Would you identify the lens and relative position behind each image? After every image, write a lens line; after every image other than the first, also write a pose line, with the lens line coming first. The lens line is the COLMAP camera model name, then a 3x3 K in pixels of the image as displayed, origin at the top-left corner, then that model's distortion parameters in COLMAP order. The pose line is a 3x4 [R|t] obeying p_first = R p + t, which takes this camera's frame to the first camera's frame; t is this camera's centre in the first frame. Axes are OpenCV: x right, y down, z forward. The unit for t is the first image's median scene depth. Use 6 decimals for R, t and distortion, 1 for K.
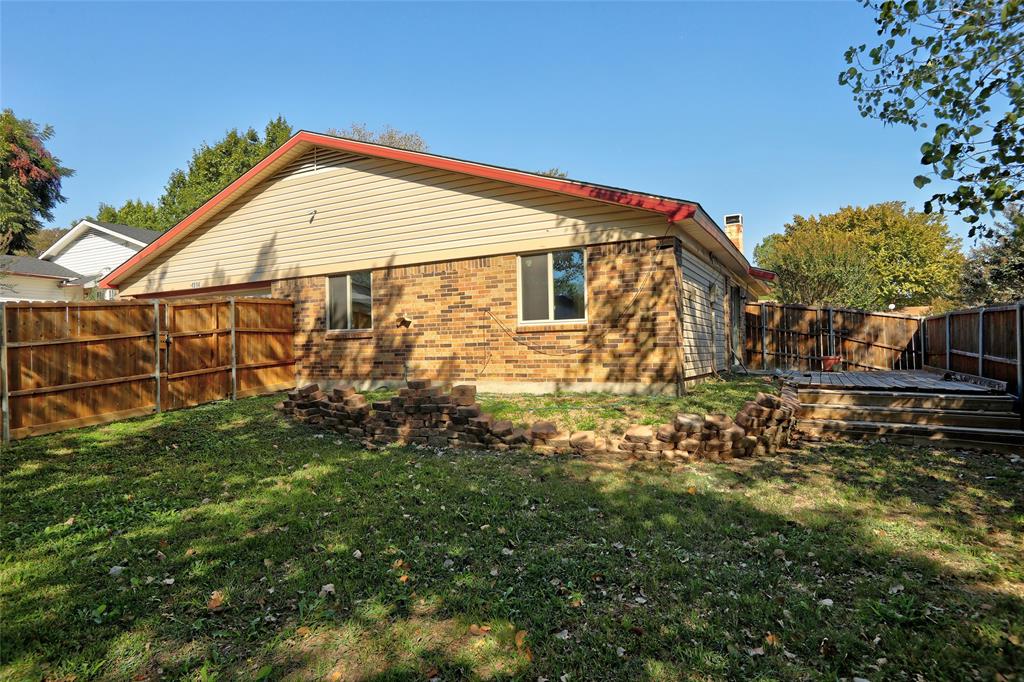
lens RADIAL K [[585.9, 0, 506.3], [0, 585.9, 335.5], [0, 0, 1]] dist [-0.072277, 0.049191]
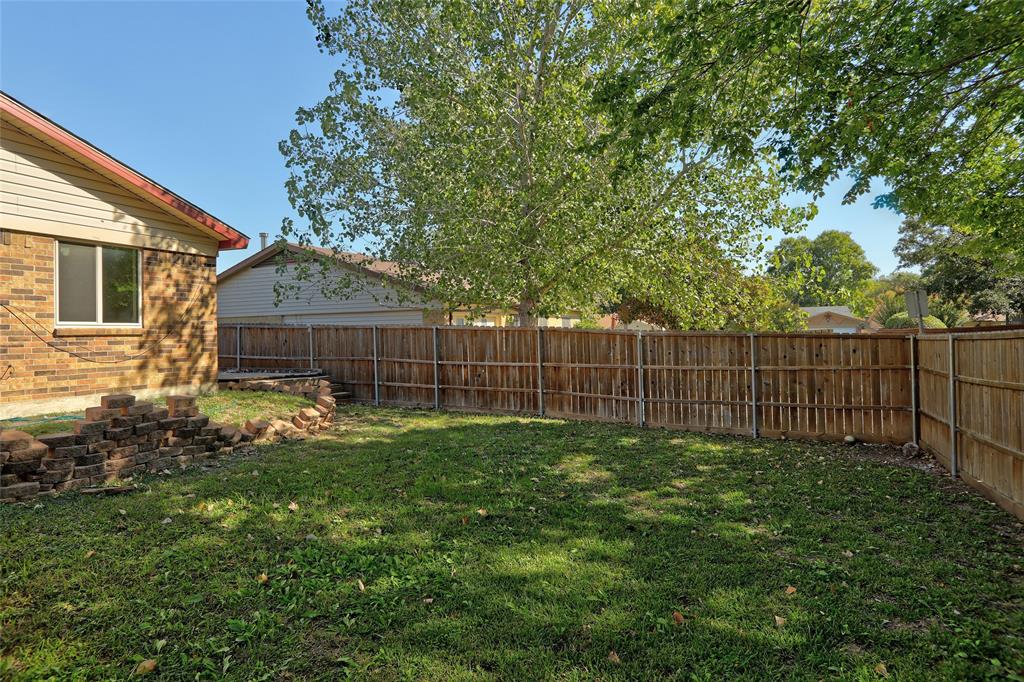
lens RADIAL K [[585.9, 0, 506.3], [0, 585.9, 335.5], [0, 0, 1]] dist [-0.072277, 0.049191]
pose [[-0.090698, 0.015469, 0.995758, -0.854659], [-0.014729, 0.999749, -0.016873, -0.001998], [-0.995770, -0.016197, -0.090447, 0.480483]]
